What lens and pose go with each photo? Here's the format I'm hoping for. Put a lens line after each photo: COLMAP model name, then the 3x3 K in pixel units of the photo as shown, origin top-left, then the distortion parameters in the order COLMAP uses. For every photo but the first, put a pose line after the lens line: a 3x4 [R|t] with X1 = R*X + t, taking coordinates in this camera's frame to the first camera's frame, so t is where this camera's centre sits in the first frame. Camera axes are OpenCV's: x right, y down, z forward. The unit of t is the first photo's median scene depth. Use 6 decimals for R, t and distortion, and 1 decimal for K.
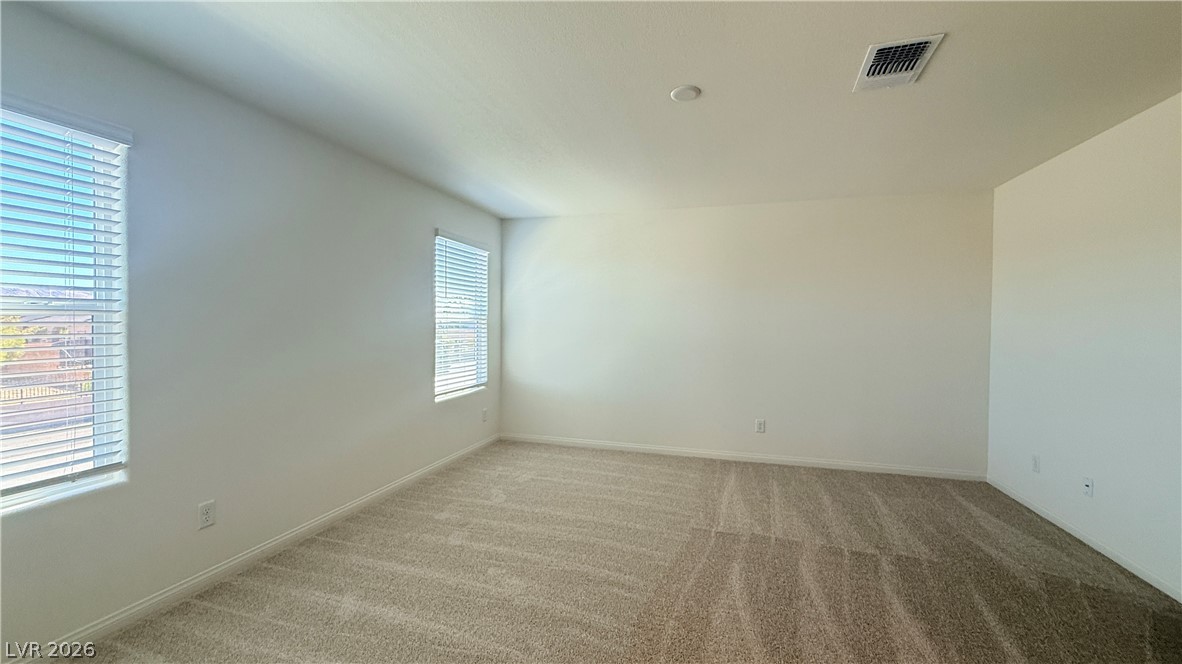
lens RADIAL K [[471.1, 0, 589.0], [0, 471.1, 330.7], [0, 0, 1]] dist [0.000363, 0.000166]
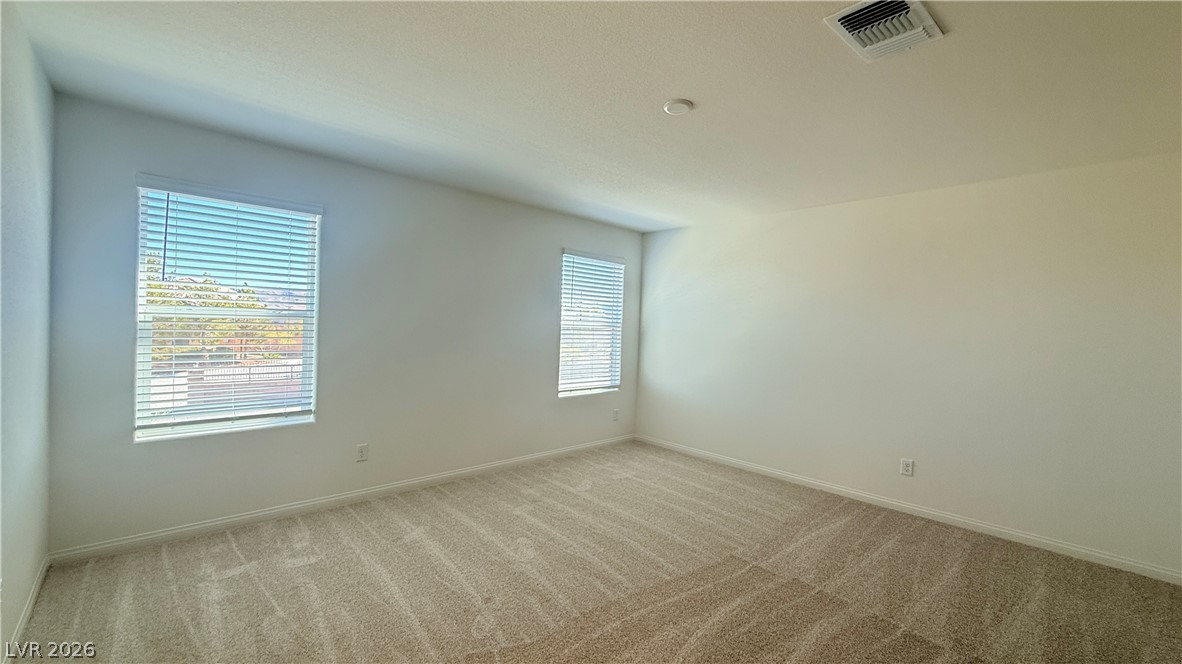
lens RADIAL K [[471.1, 0, 589.0], [0, 471.1, 330.7], [0, 0, 1]] dist [0.000363, 0.000166]
pose [[0.867910, 0.028745, -0.495890, 0.322286], [-0.034924, 0.999385, -0.003193, -0.011460], [0.495493, 0.020090, 0.868380, 0.026779]]
